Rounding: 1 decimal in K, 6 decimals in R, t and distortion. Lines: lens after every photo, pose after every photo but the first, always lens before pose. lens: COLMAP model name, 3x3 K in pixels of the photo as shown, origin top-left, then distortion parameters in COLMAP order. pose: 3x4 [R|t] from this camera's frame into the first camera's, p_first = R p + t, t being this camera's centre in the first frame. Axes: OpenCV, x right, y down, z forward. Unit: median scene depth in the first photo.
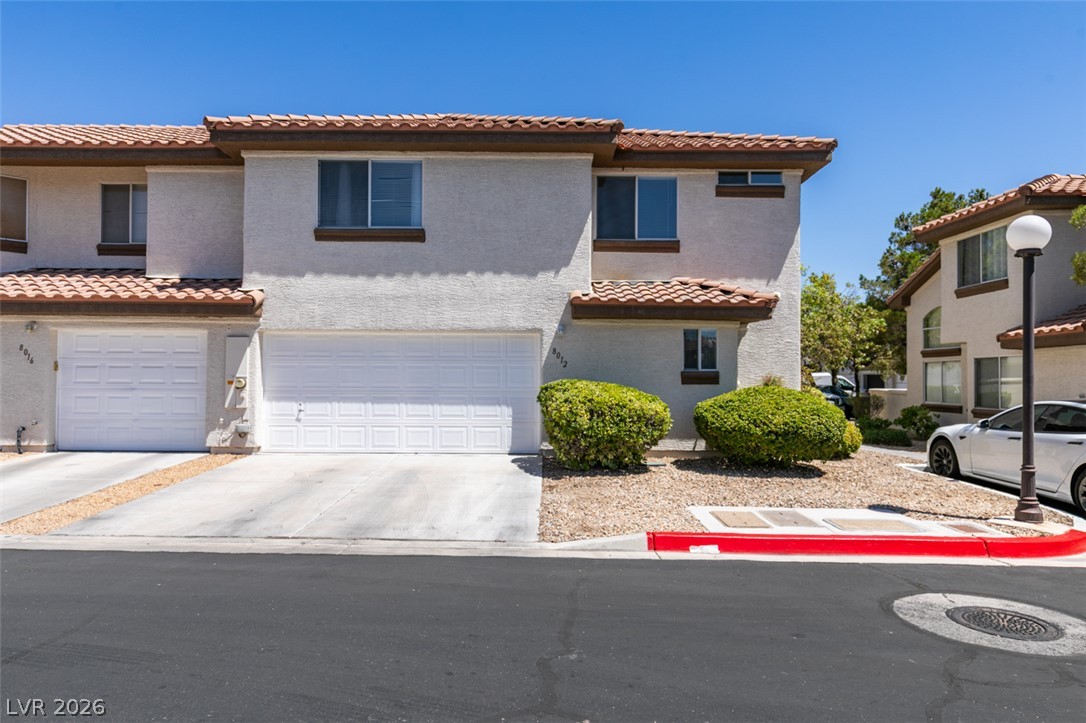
lens RADIAL K [[672.3, 0, 543.0], [0, 672.3, 361.5], [0, 0, 1]] dist [-0.000221, -0.000549]
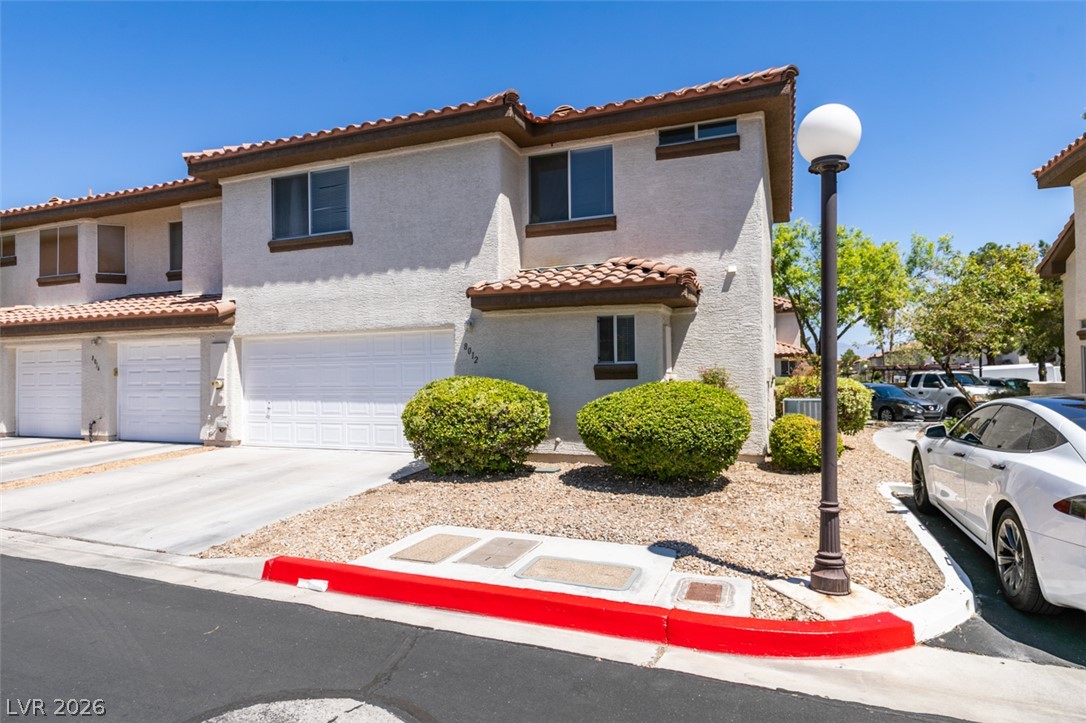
lens RADIAL K [[615.1, 0, 543.0], [0, 615.1, 361.5], [0, 0, 1]] dist [-0.003813, -0.000867]
pose [[0.931907, -0.024937, -0.361840, 0.429138], [0.024798, 0.999680, -0.005029, 0.012757], [0.361849, -0.004286, 0.932227, 0.230542]]
